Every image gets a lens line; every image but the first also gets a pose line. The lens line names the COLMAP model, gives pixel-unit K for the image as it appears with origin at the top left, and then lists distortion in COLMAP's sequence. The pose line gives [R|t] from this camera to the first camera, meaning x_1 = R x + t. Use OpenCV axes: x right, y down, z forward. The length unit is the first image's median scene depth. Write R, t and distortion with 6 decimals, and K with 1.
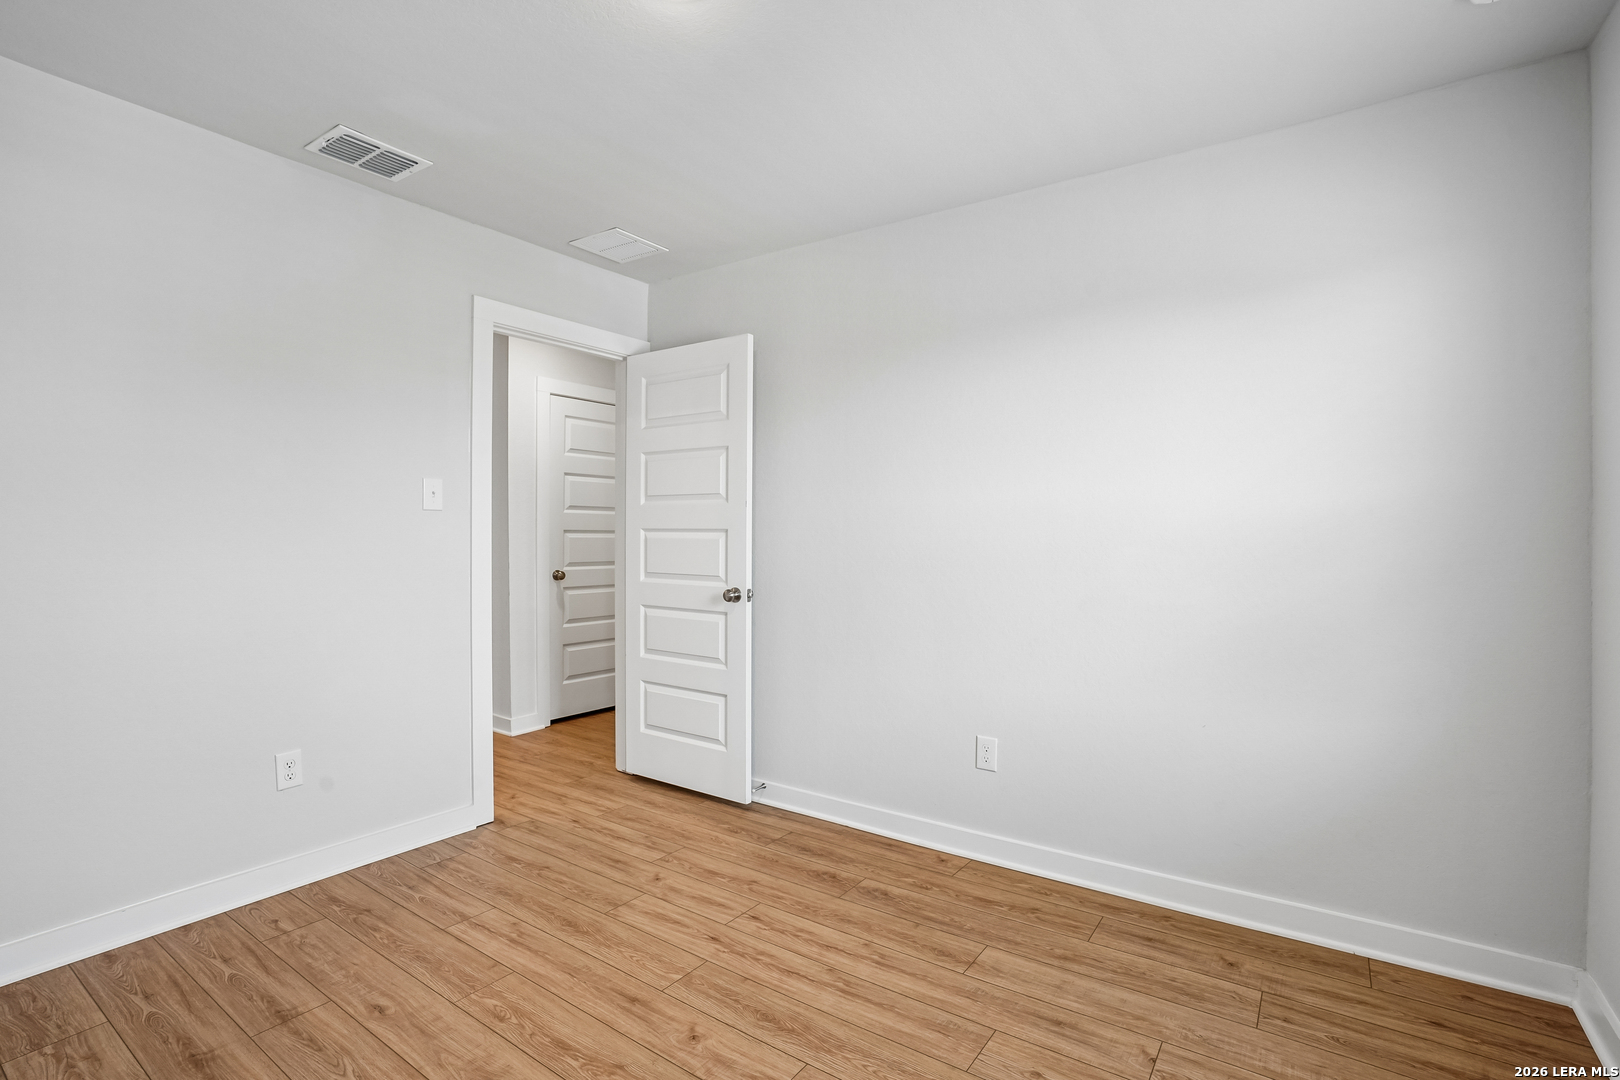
lens RADIAL K [[778.7, 0, 803.3], [0, 778.7, 540.5], [0, 0, 1]] dist [-0.068967, 0.027694]
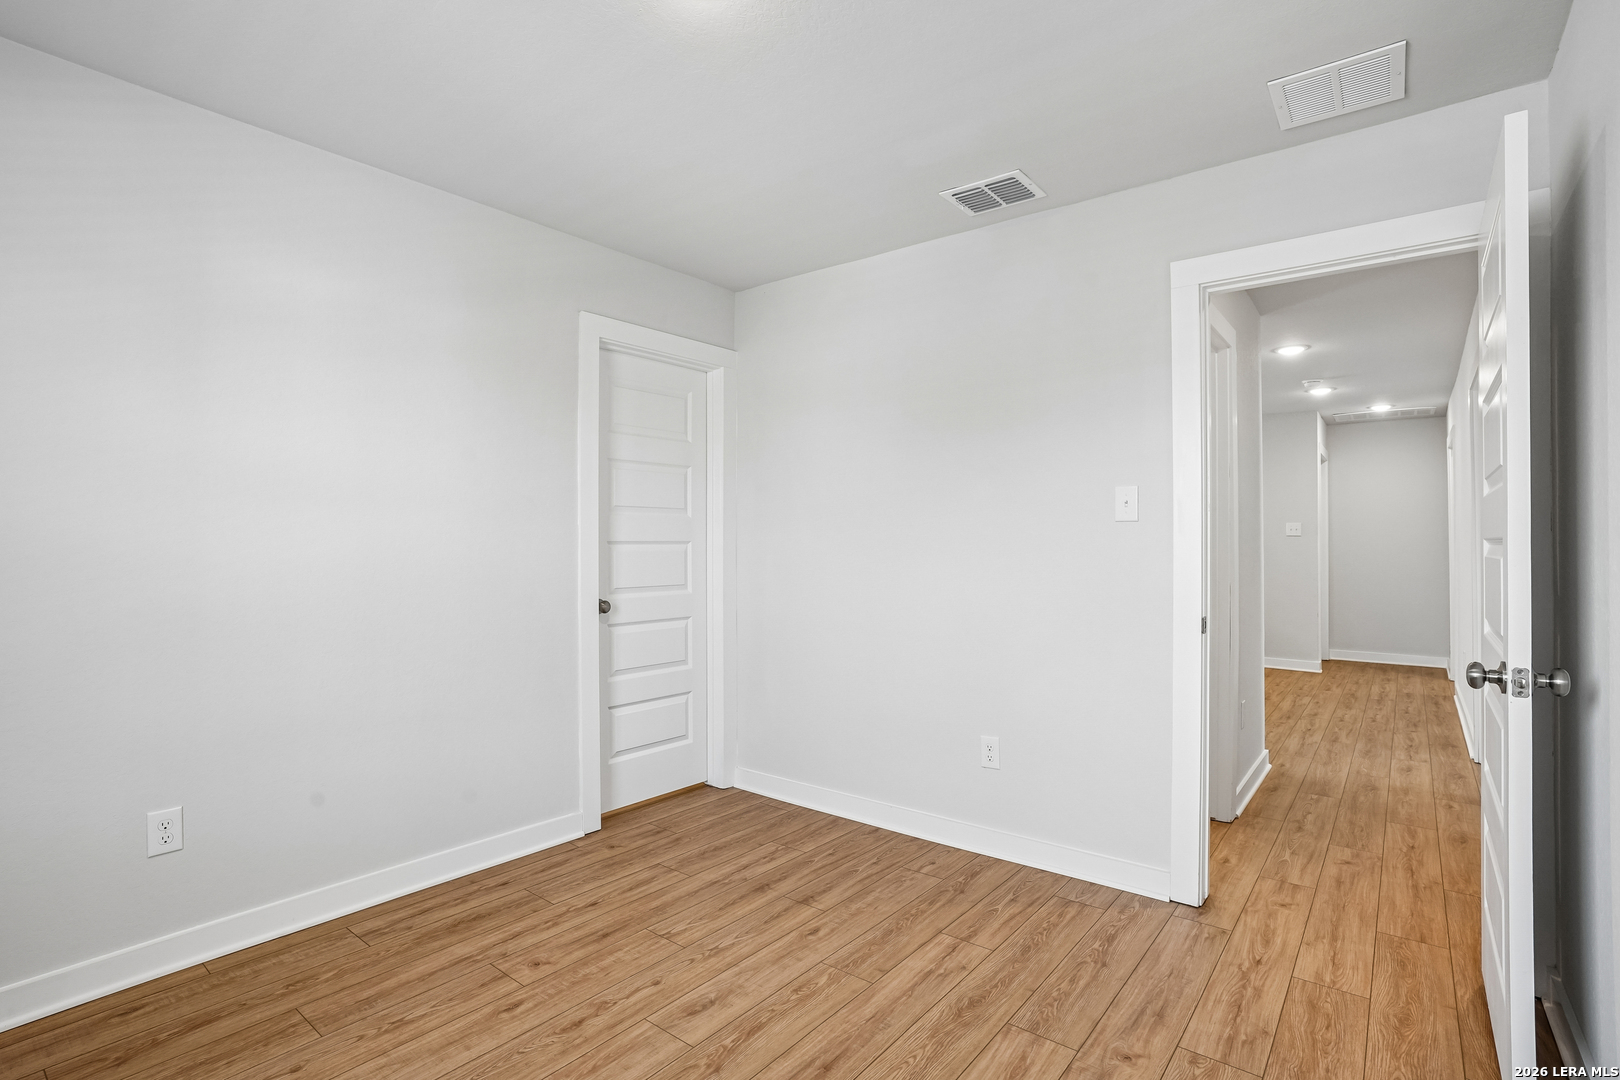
lens RADIAL K [[778.7, 0, 803.3], [0, 778.7, 540.5], [0, 0, 1]] dist [-0.068967, 0.027694]
pose [[-0.060902, -0.010517, -0.998088, 0.543098], [-0.018227, 0.999789, -0.009423, -0.002679], [0.997977, 0.017619, -0.061081, 0.823915]]
